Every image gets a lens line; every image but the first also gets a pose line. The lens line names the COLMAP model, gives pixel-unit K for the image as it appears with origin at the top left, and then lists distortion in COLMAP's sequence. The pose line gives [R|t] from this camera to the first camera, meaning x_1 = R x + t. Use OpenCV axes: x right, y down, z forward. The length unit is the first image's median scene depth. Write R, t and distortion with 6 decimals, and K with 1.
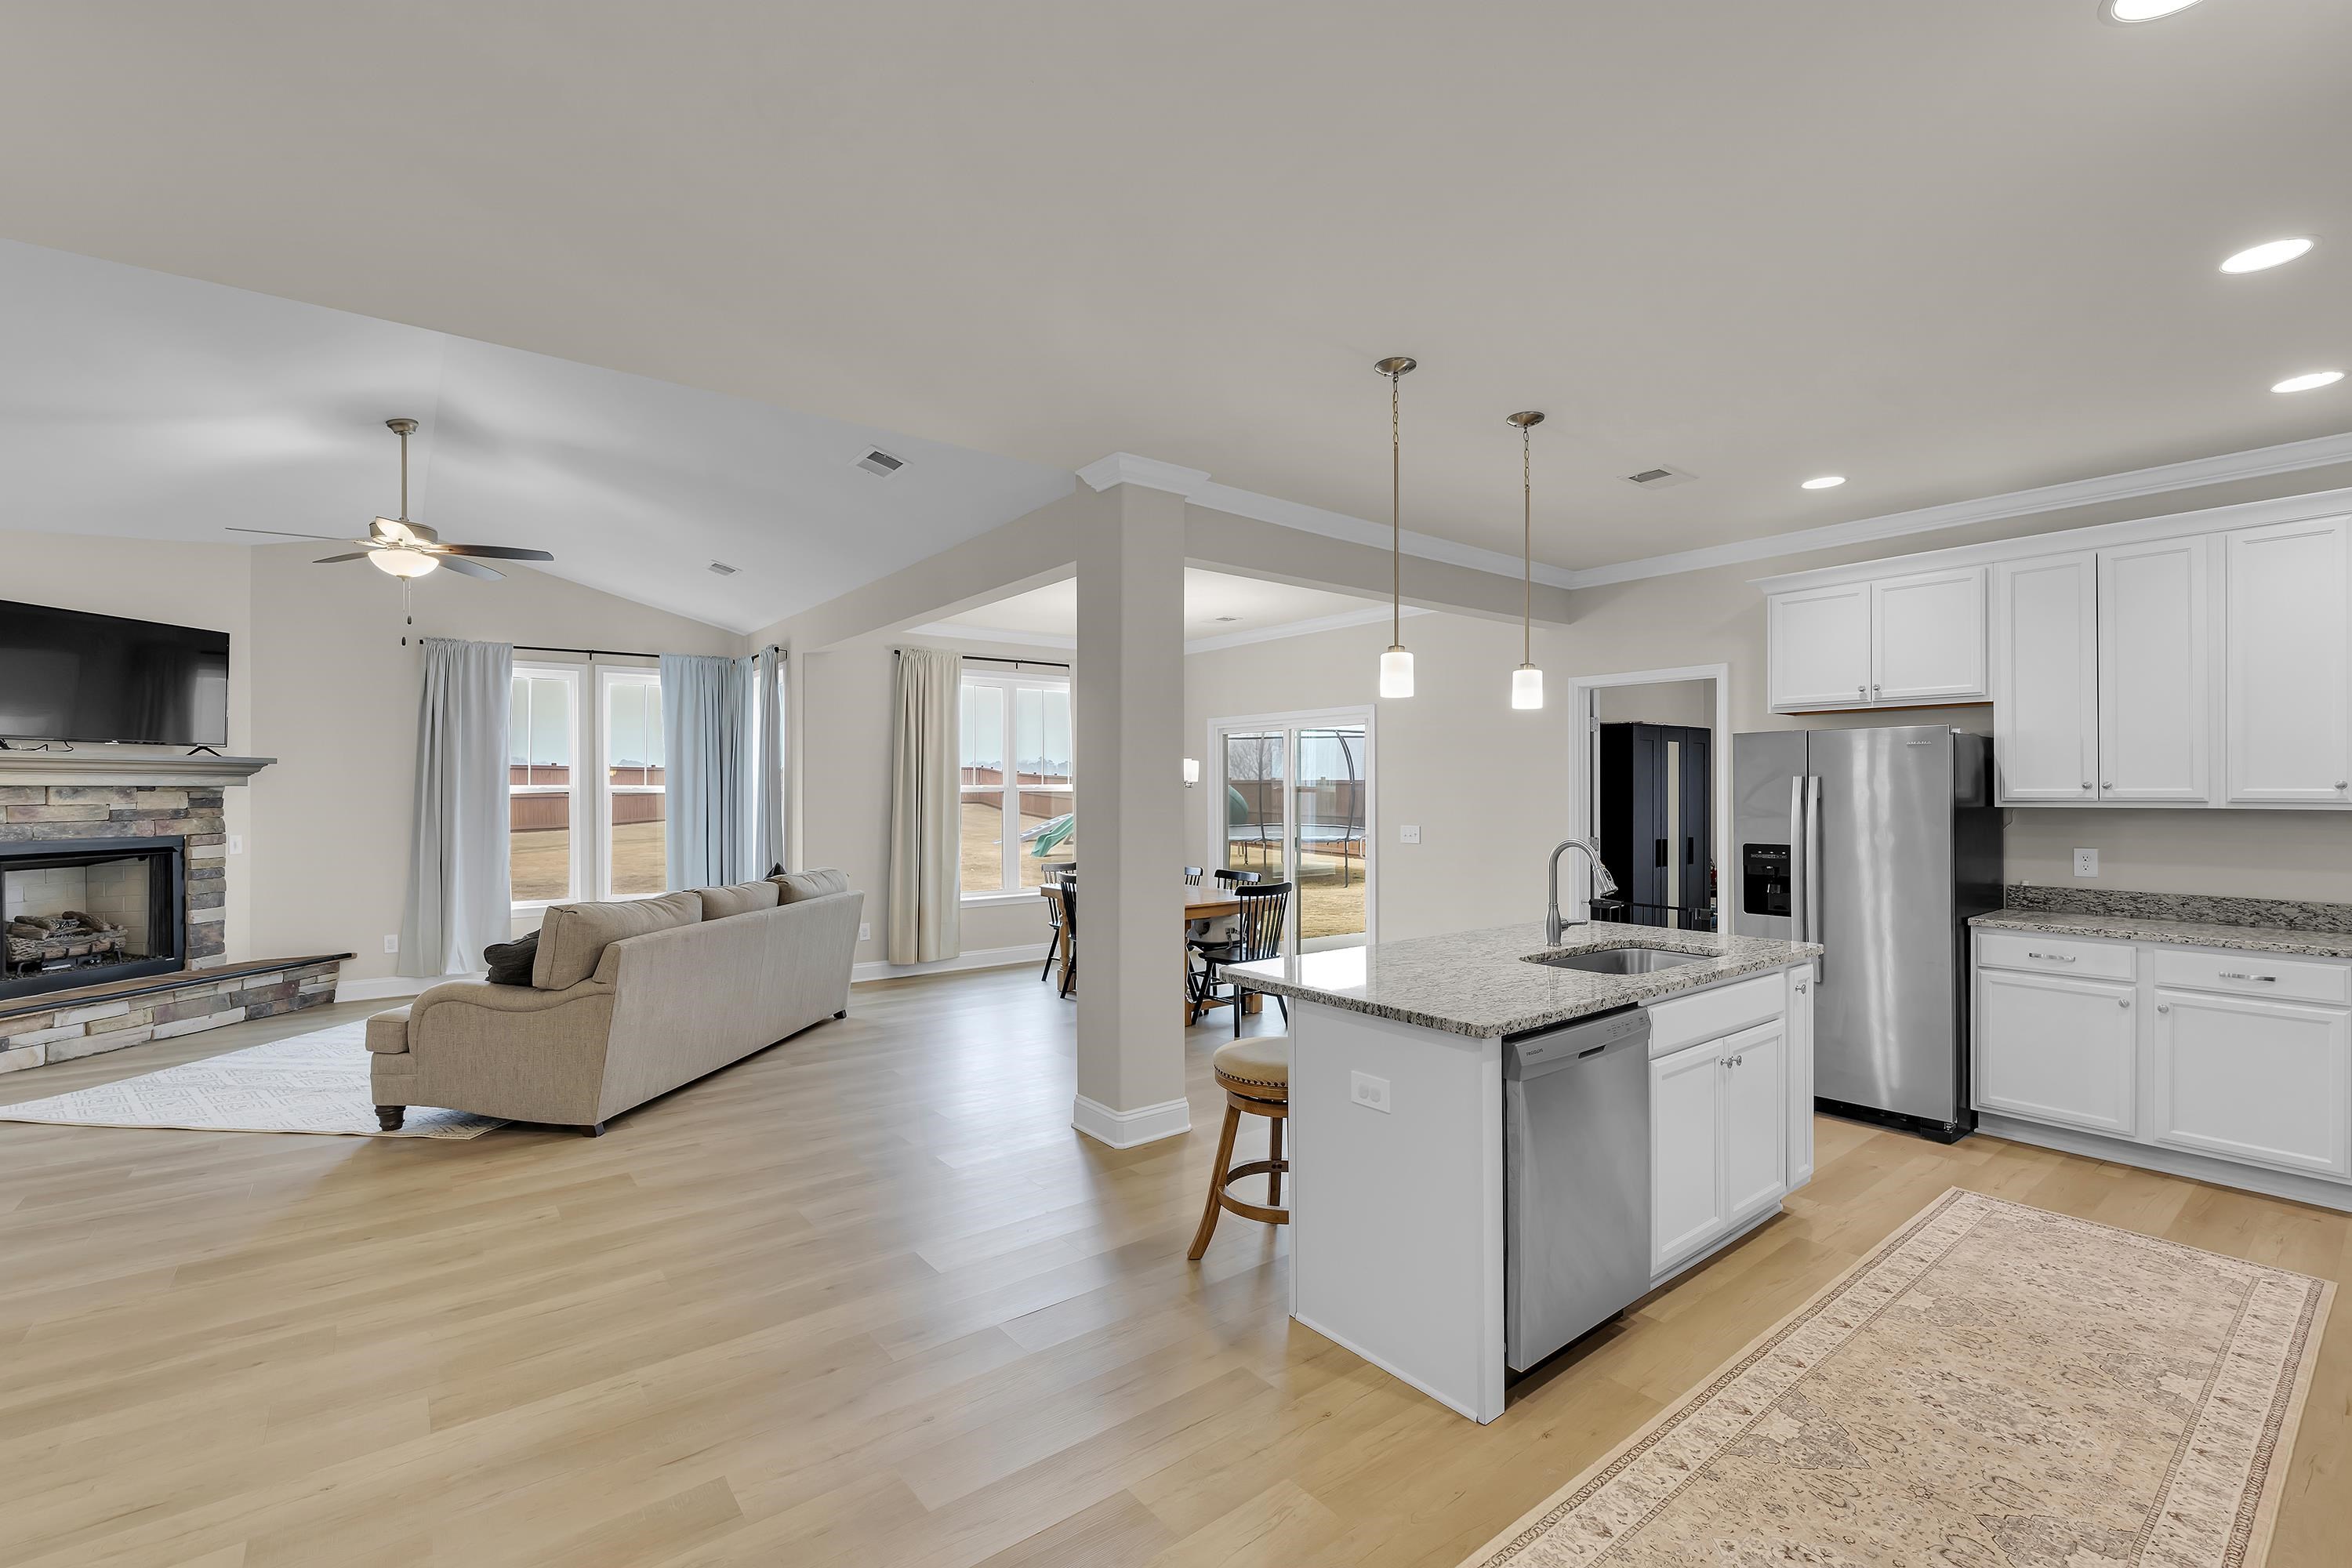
lens RADIAL K [[1028.9, 0, 1176.0], [0, 1028.9, 784.0], [0, 0, 1]] dist [-0.000932, -0.000098]
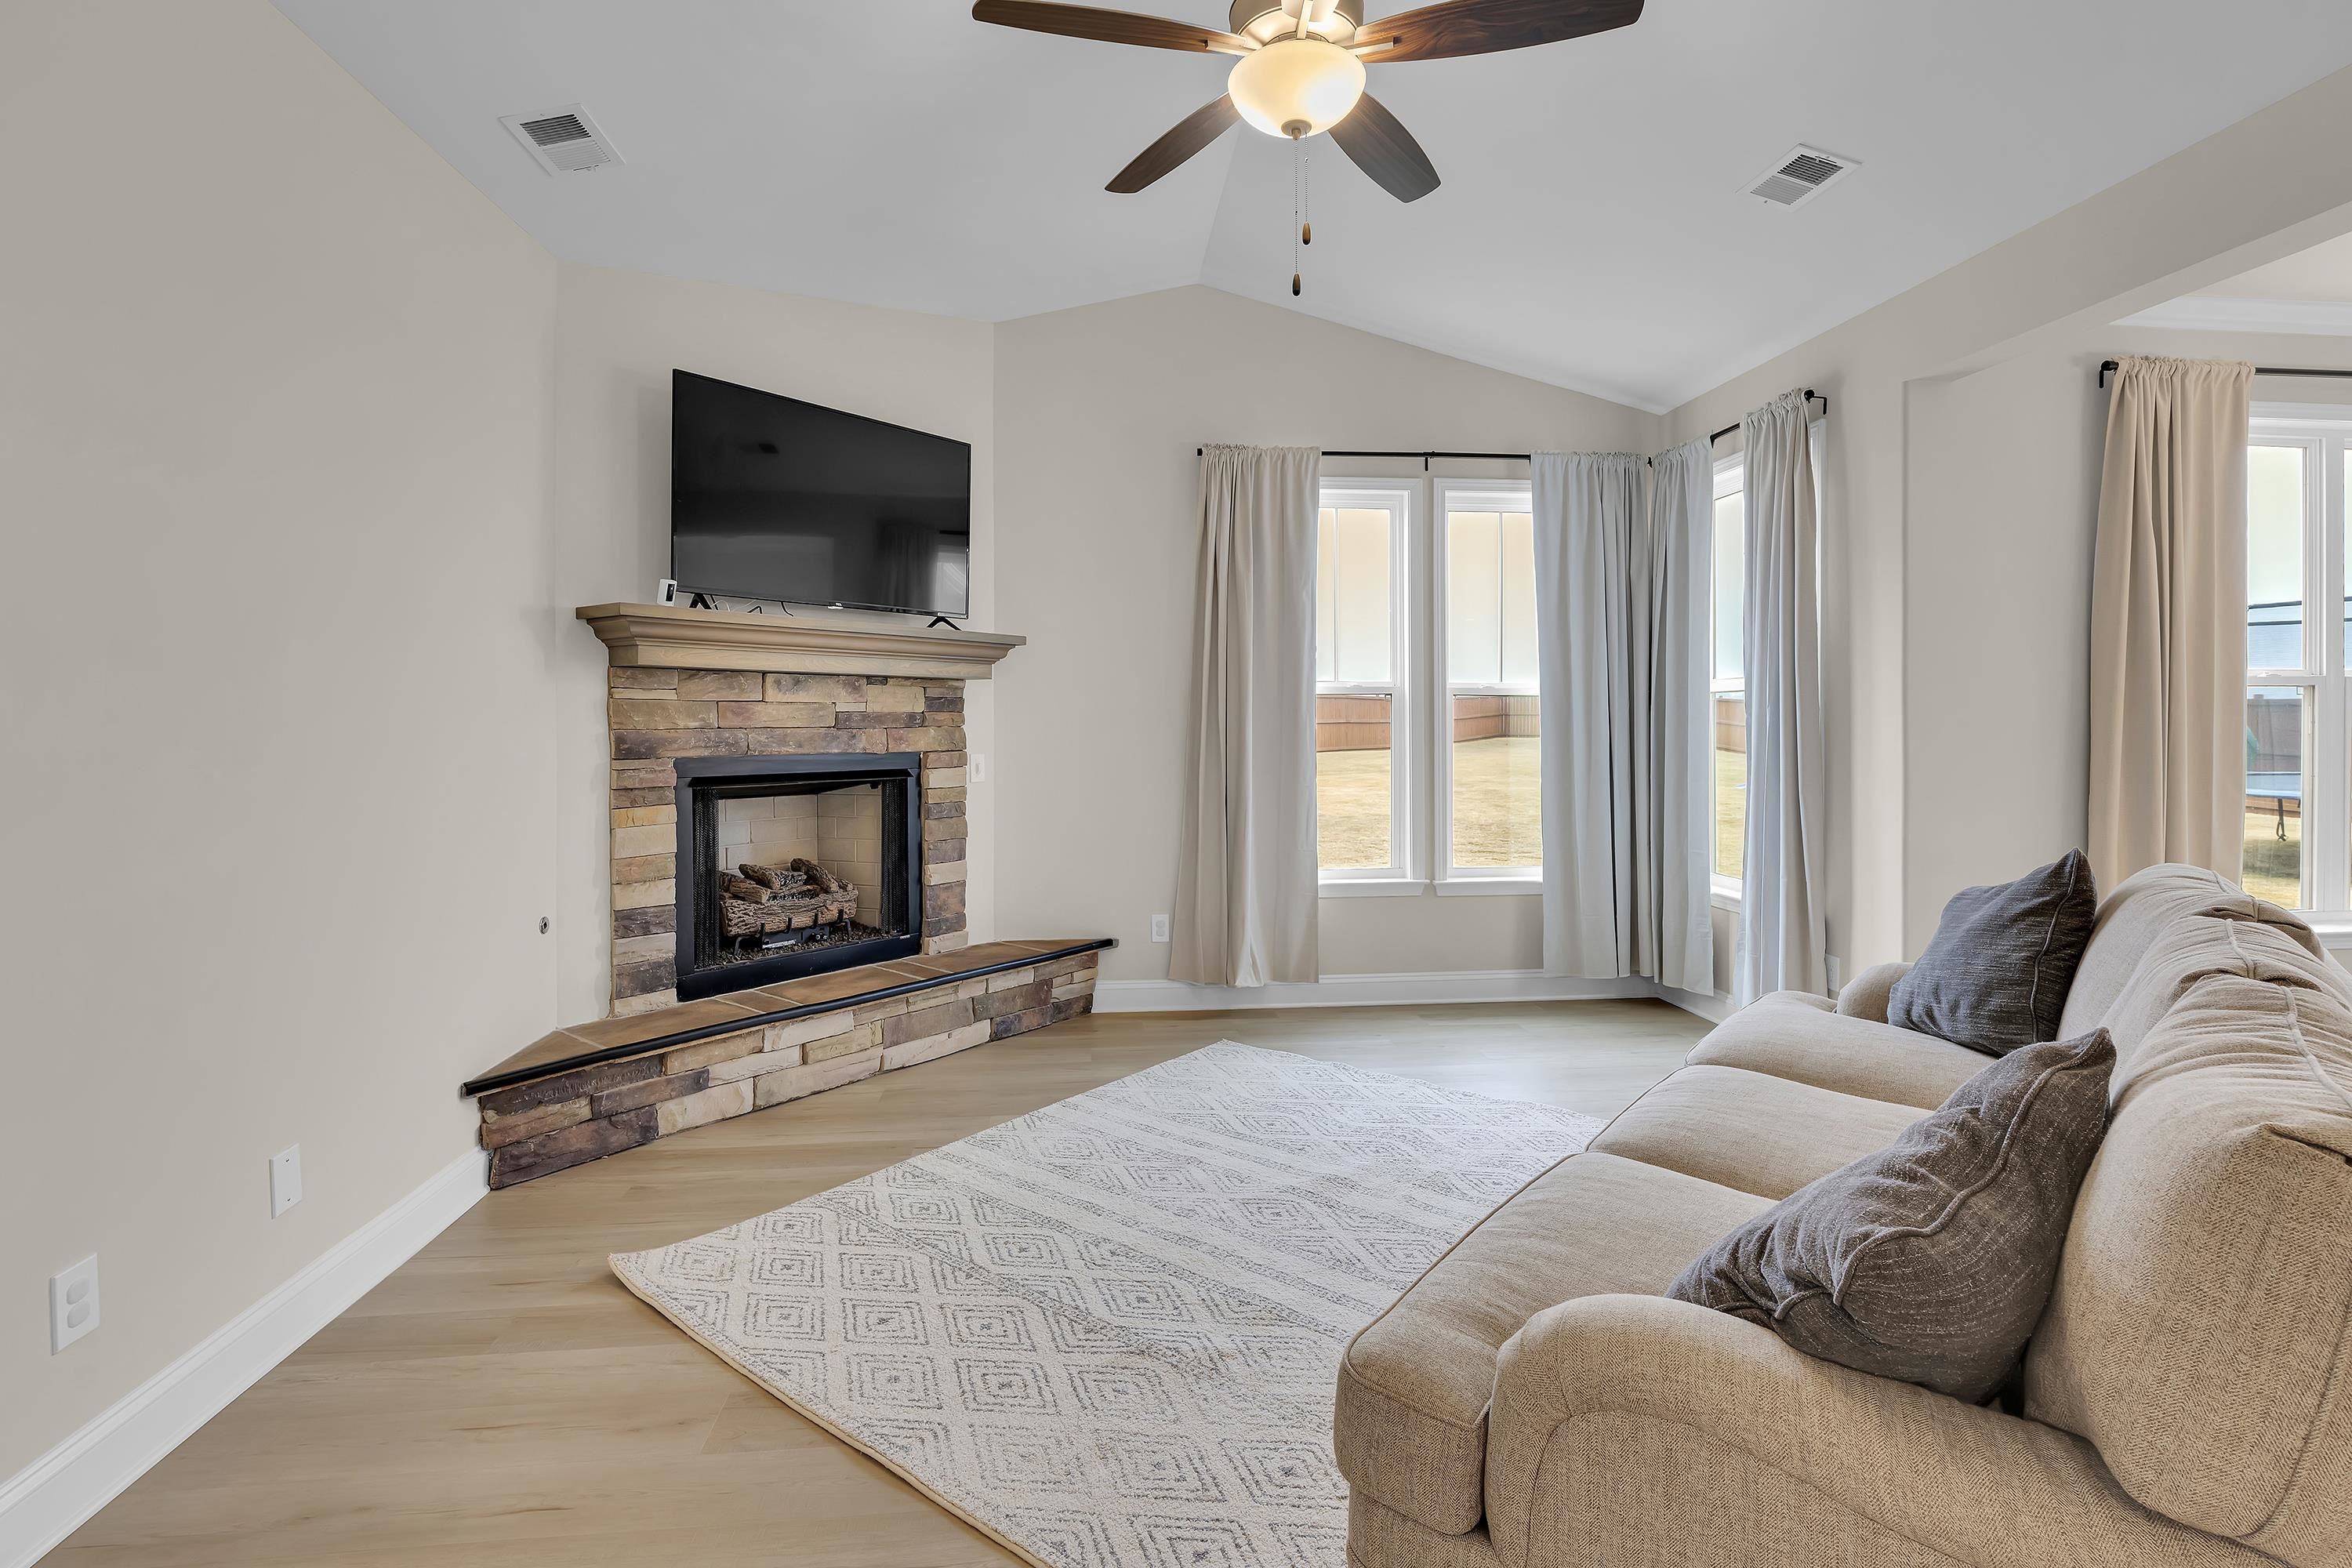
lens RADIAL K [[1054.1, 0, 1177.4], [0, 1054.1, 726.3], [0, 0, 1]] dist [-0.000497, -0.000047]
pose [[0.856613, 0.001046, -0.515958, -0.480525], [0.000831, 0.999994, 0.003407, 0.031629], [0.515958, -0.003347, 0.856607, 0.512468]]
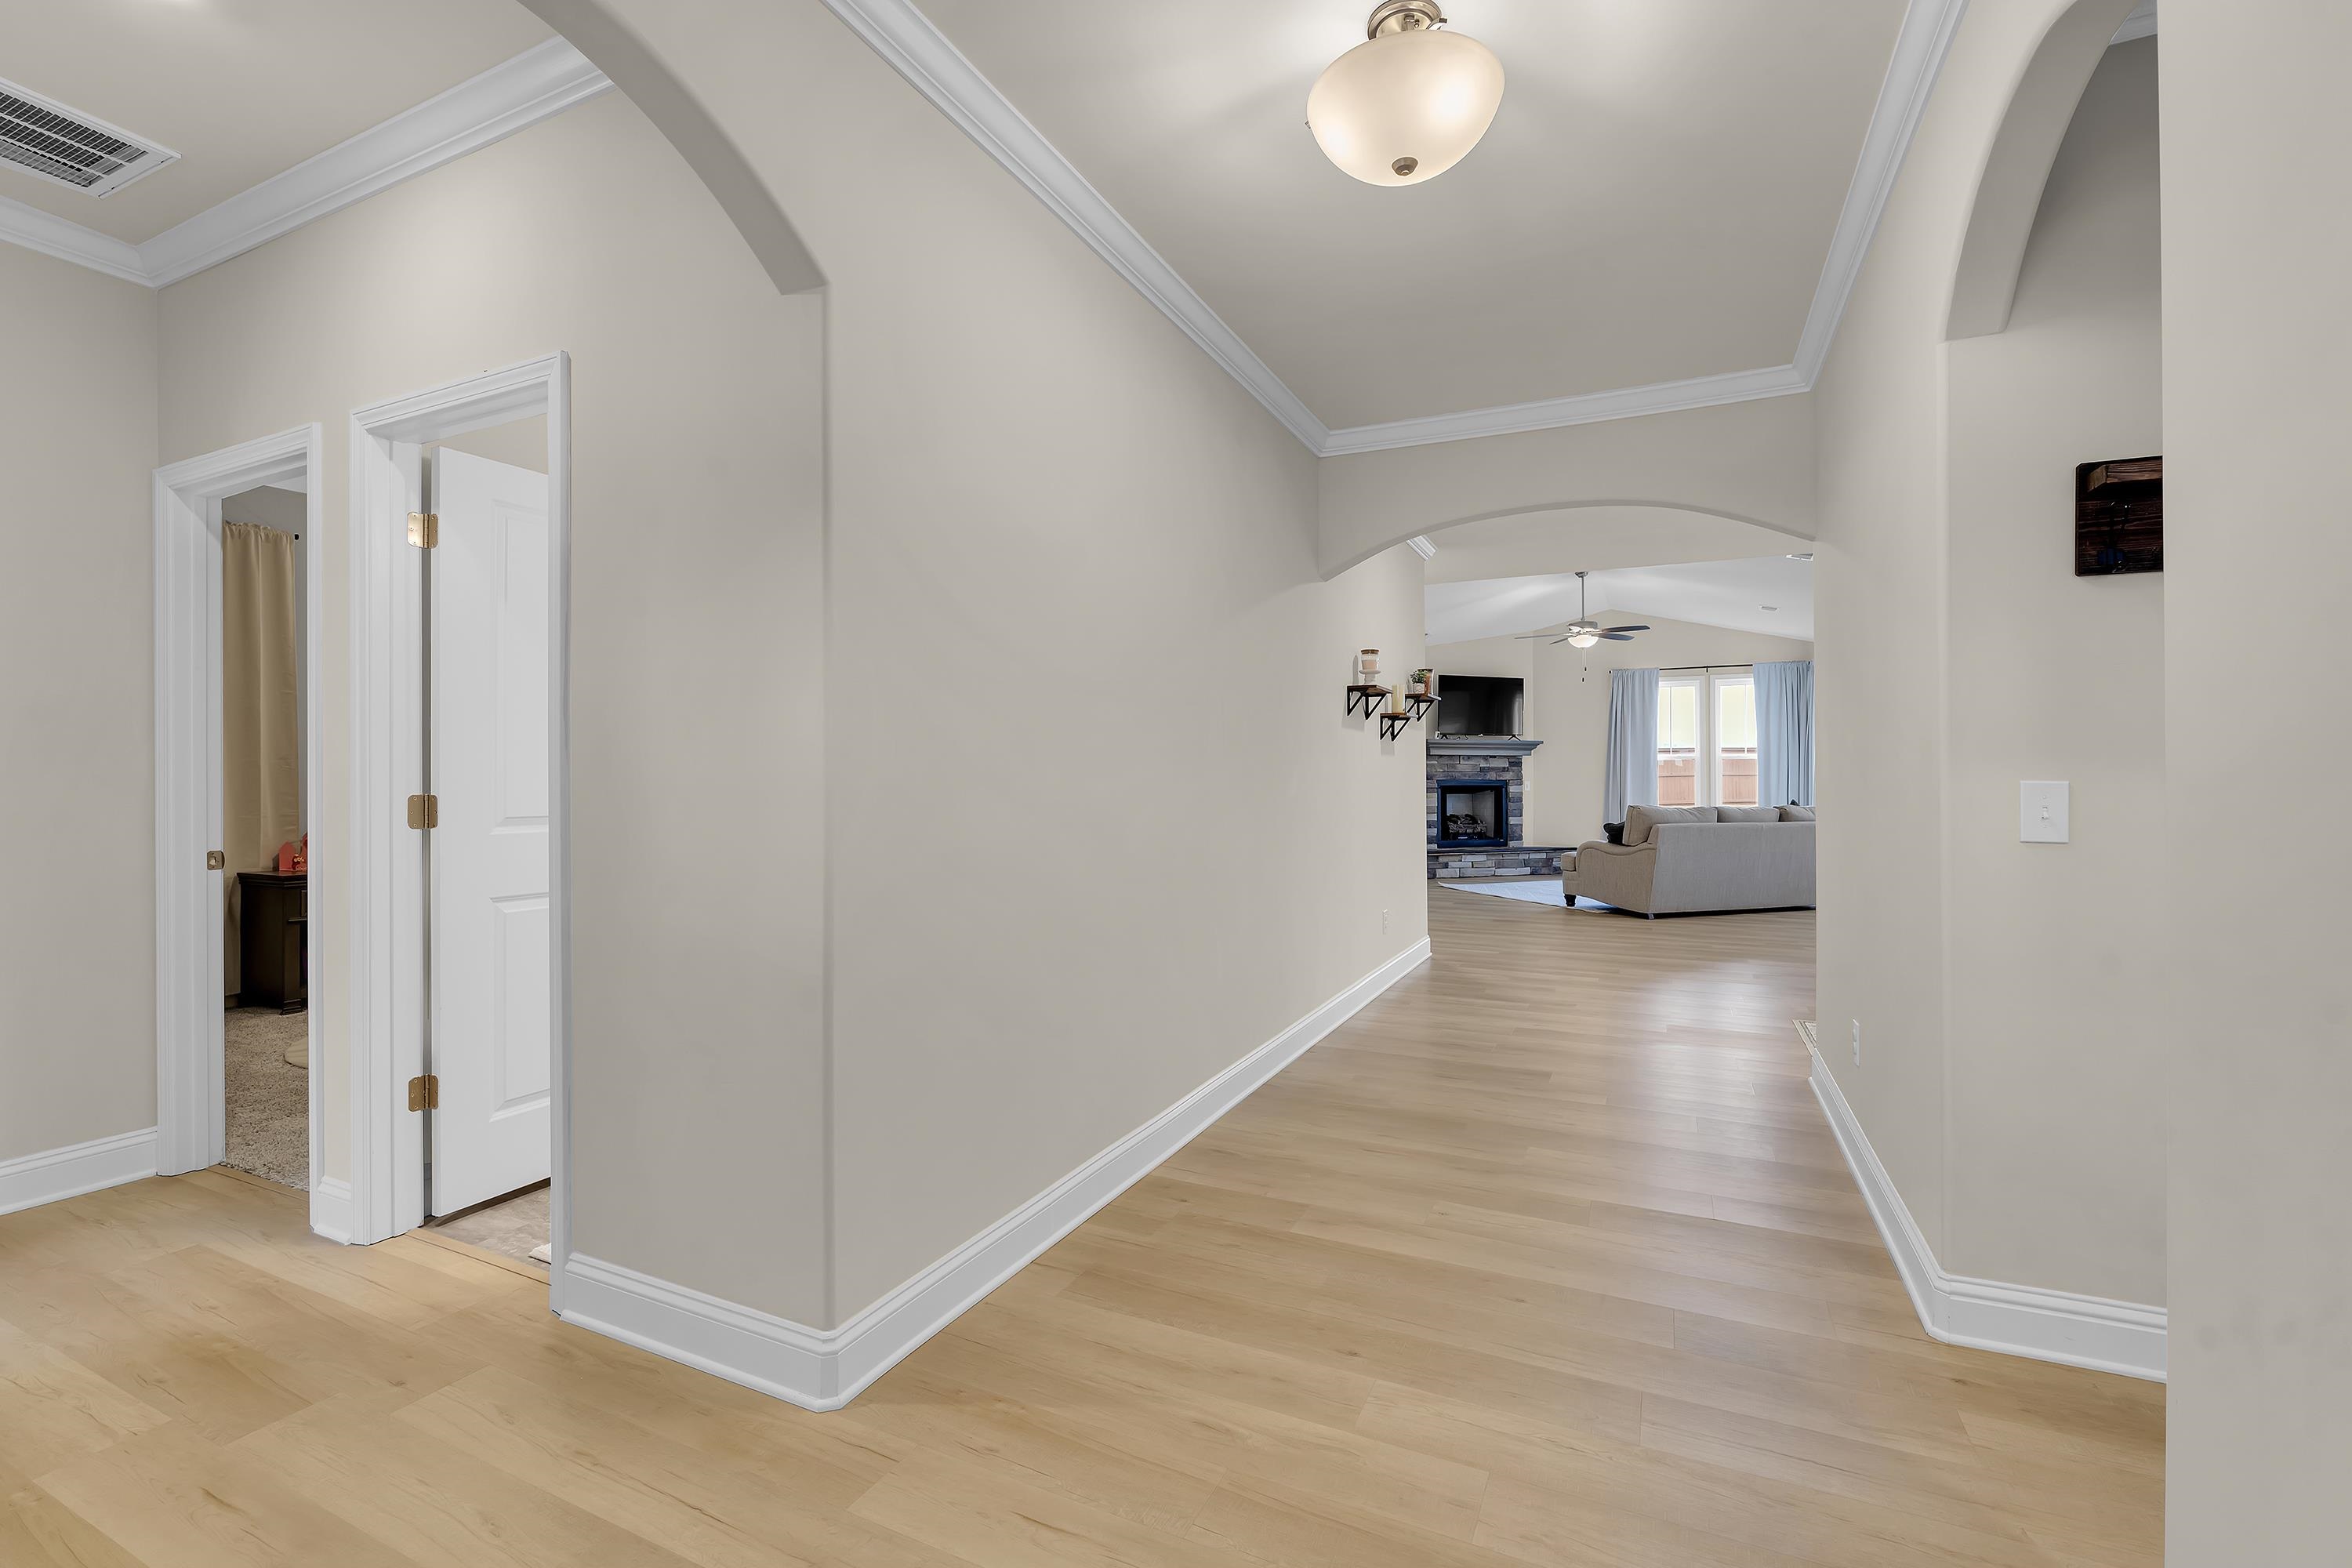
lens RADIAL K [[1028.9, 0, 1176.0], [0, 1028.9, 784.0], [0, 0, 1]] dist [-0.000932, -0.000098]
pose [[0.456232, 0.011287, -0.889789, 0.558666], [0.003576, 0.999888, 0.014517, 0.026751], [0.889853, -0.009805, 0.456141, -0.521266]]
